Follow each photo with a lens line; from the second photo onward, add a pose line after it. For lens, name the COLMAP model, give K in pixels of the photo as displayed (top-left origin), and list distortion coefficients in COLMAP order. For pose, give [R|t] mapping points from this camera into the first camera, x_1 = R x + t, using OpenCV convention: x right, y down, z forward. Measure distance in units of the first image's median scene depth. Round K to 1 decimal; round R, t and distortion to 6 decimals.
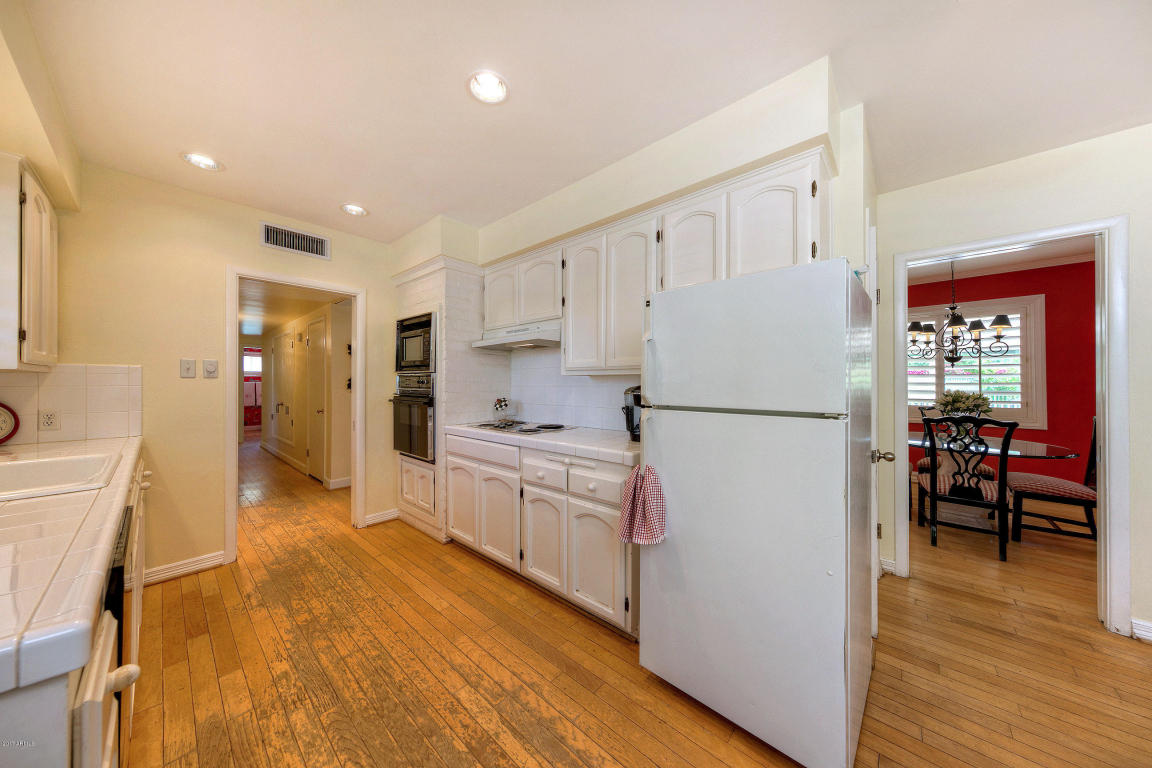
lens RADIAL K [[368.5, 0, 583.4], [0, 368.5, 381.0], [0, 0, 1]] dist [0.018266, -0.004368]
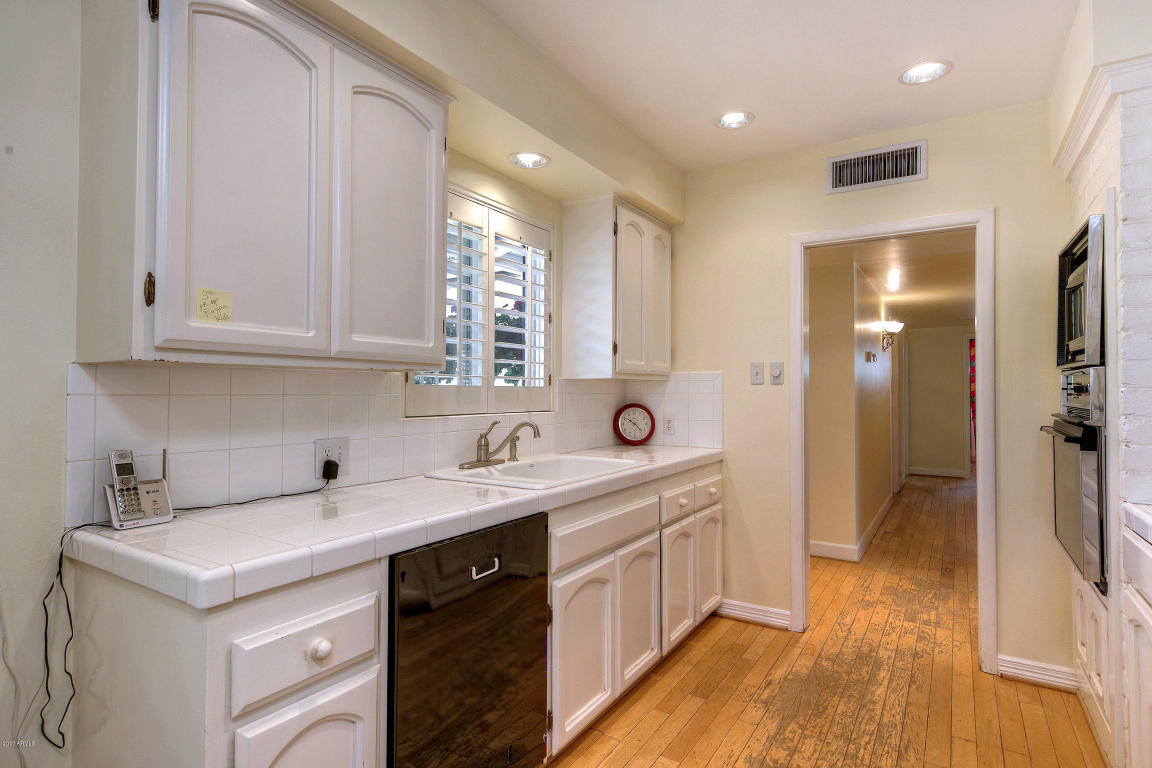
lens RADIAL K [[595.5, 0, 570.8], [0, 595.5, 379.0], [0, 0, 1]] dist [0.005958, 0.000604]
pose [[0.148860, -0.018404, -0.988687, 0.196870], [0.003970, 0.999830, -0.018014, 0.002493], [0.988850, -0.001243, 0.148908, 0.426866]]
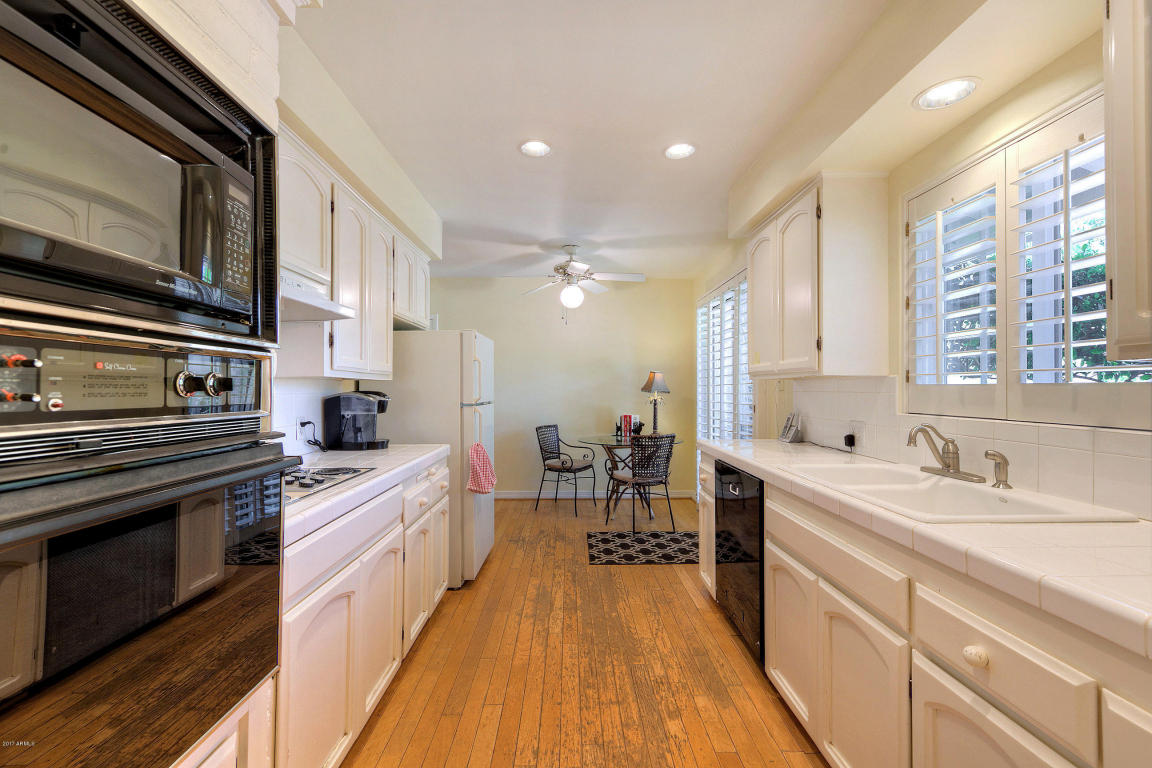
lens RADIAL K [[487.7, 0, 576.0], [0, 487.7, 384.0], [0, 0, 1]] dist [-0.000205, -0.000036]
pose [[-0.673564, 0.005896, 0.739105, -1.047816], [-0.008567, 0.999839, -0.015784, 0.012824], [-0.739079, -0.016963, -0.673405, 1.362756]]
